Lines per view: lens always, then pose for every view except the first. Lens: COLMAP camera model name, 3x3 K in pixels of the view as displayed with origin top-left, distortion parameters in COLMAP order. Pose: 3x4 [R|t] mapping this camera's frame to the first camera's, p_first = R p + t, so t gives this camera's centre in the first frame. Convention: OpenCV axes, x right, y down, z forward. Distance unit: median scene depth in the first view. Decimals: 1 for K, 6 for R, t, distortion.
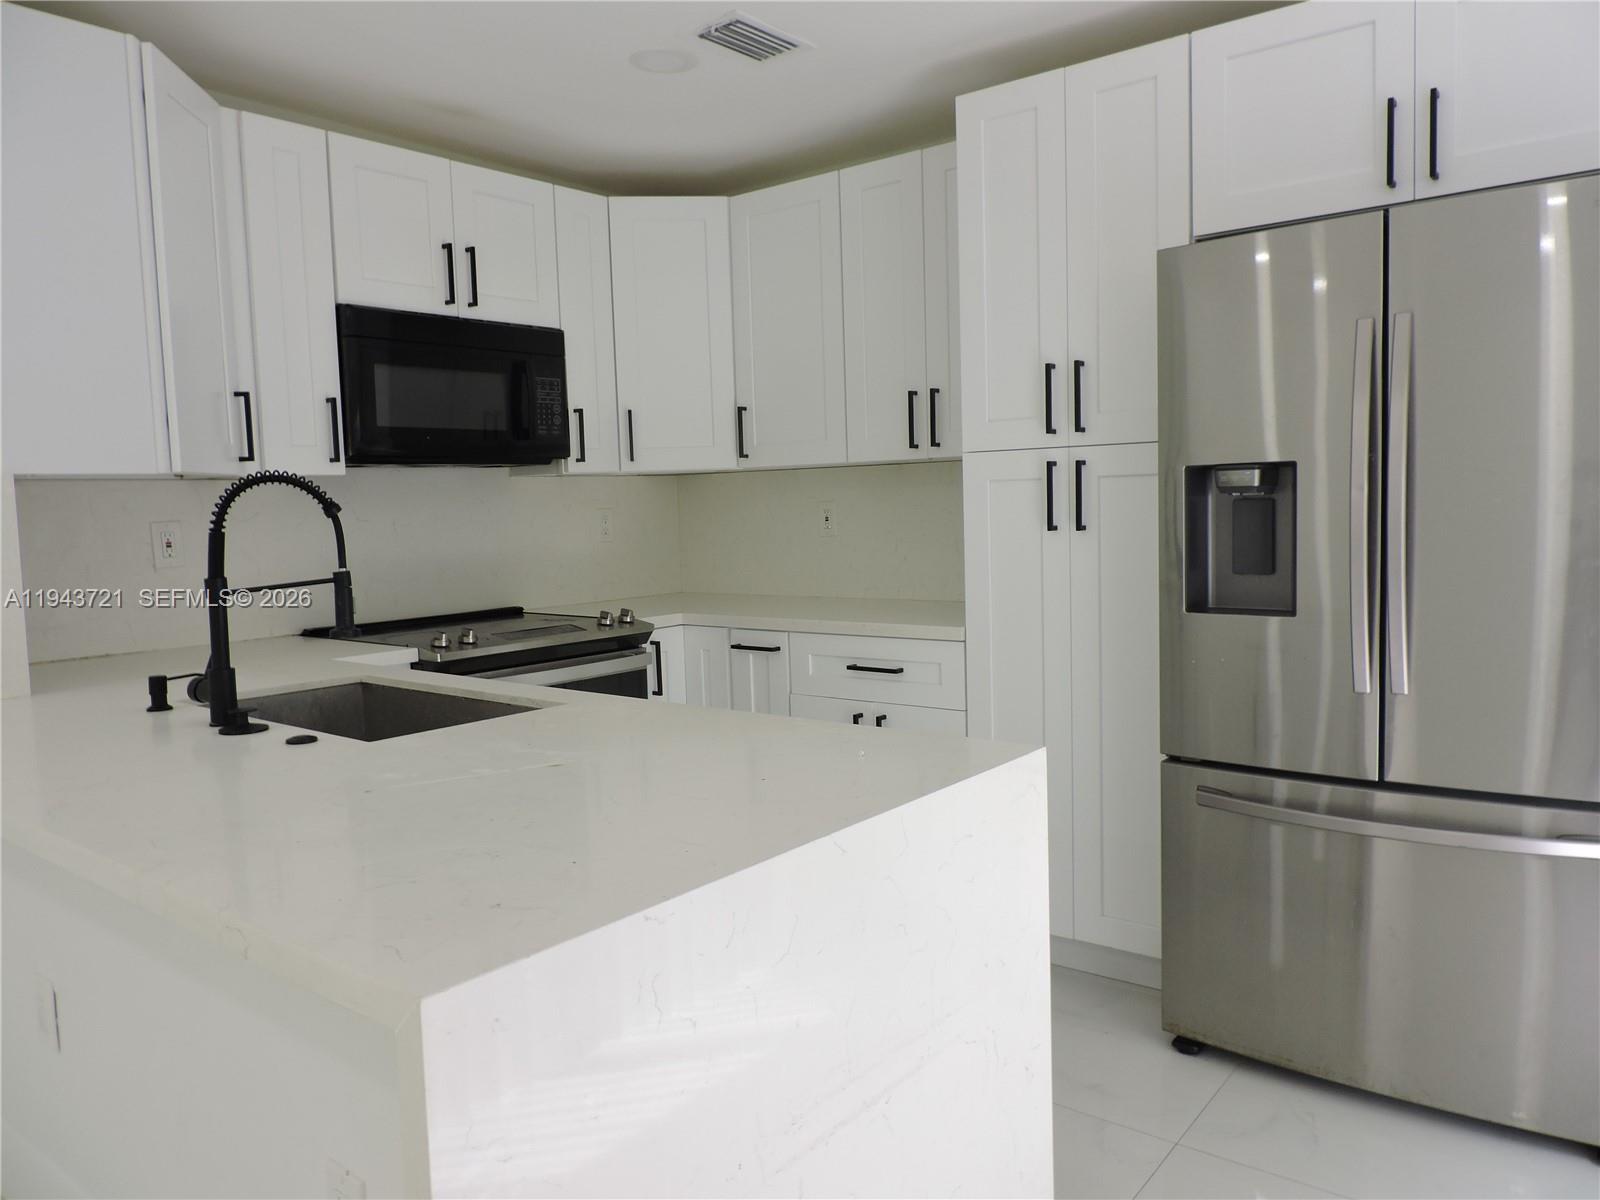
lens RADIAL K [[1165.6, 0, 801.4], [0, 1165.6, 598.5], [0, 0, 1]] dist [-0.000832, 0.000192]
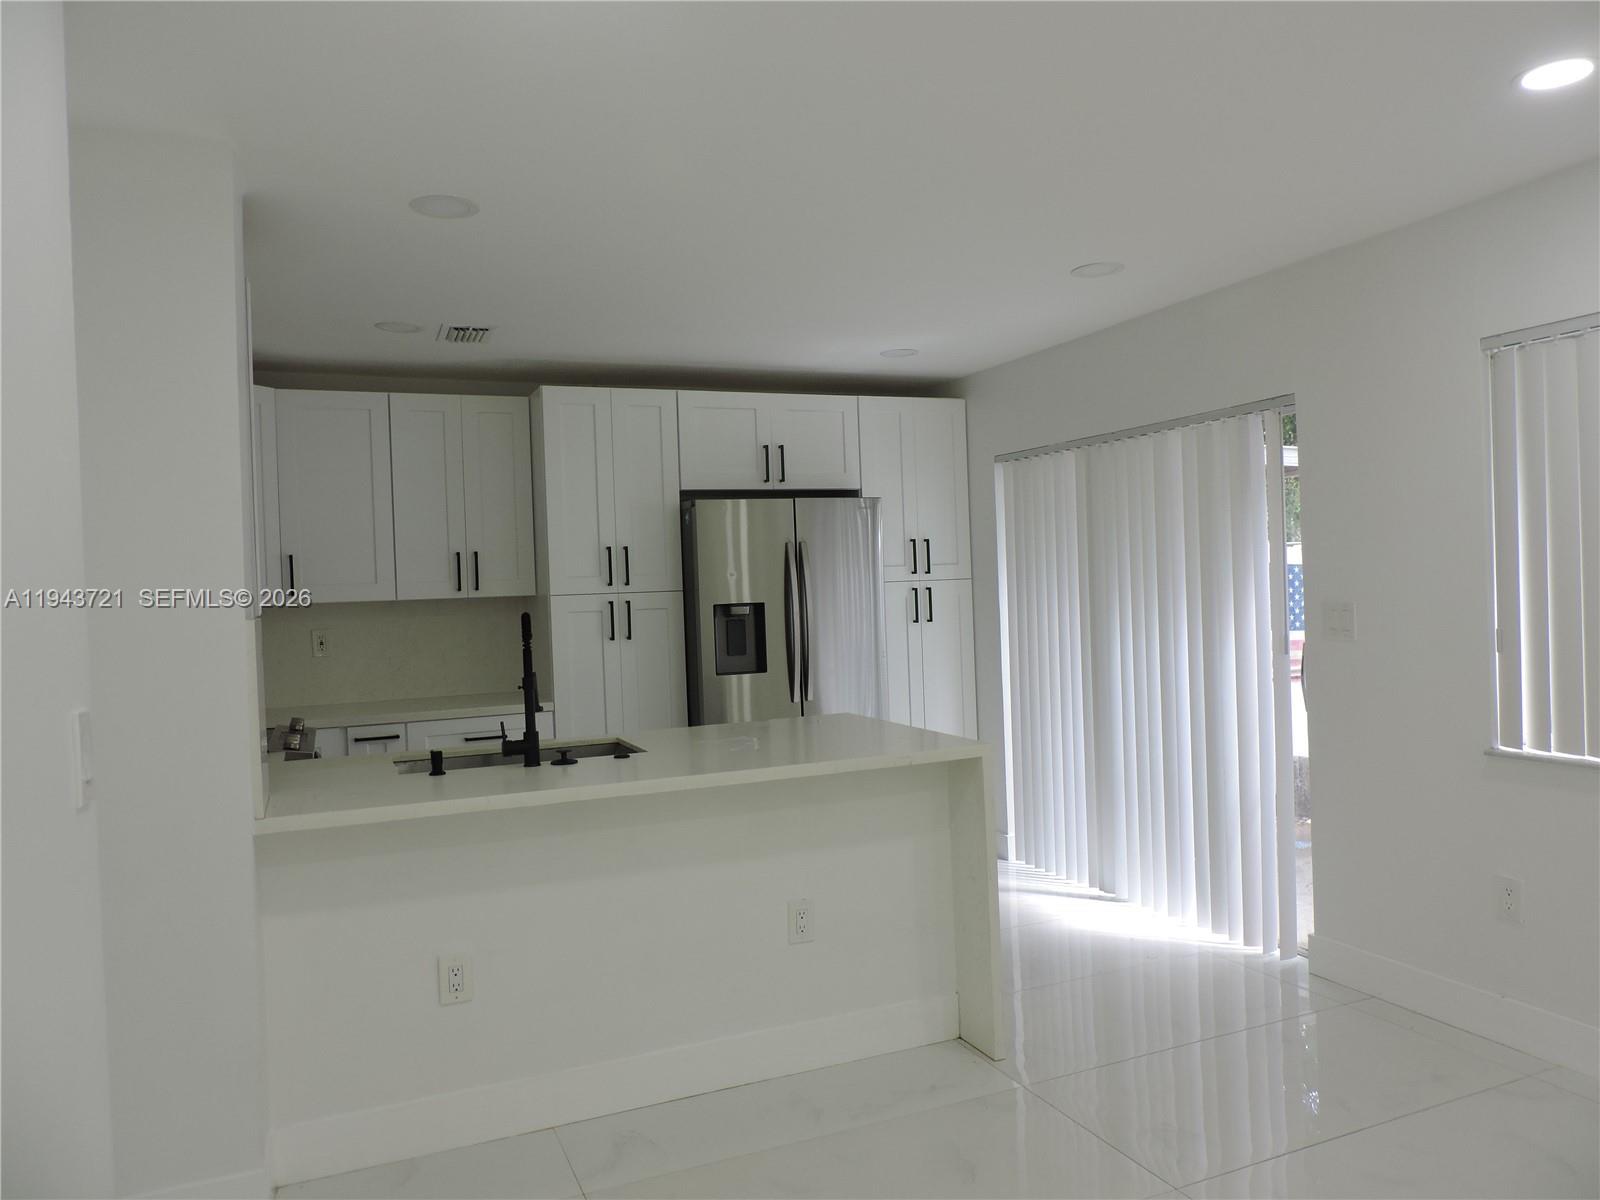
lens RADIAL K [[1165.6, 0, 797.2], [0, 1165.6, 599.6], [0, 0, 1]] dist [-0.000832, 0.000192]
pose [[0.458555, 0.002100, 0.888663, -1.240317], [0.093751, 0.994303, -0.050726, -0.003780], [-0.883707, 0.106574, 0.455746, -0.058331]]
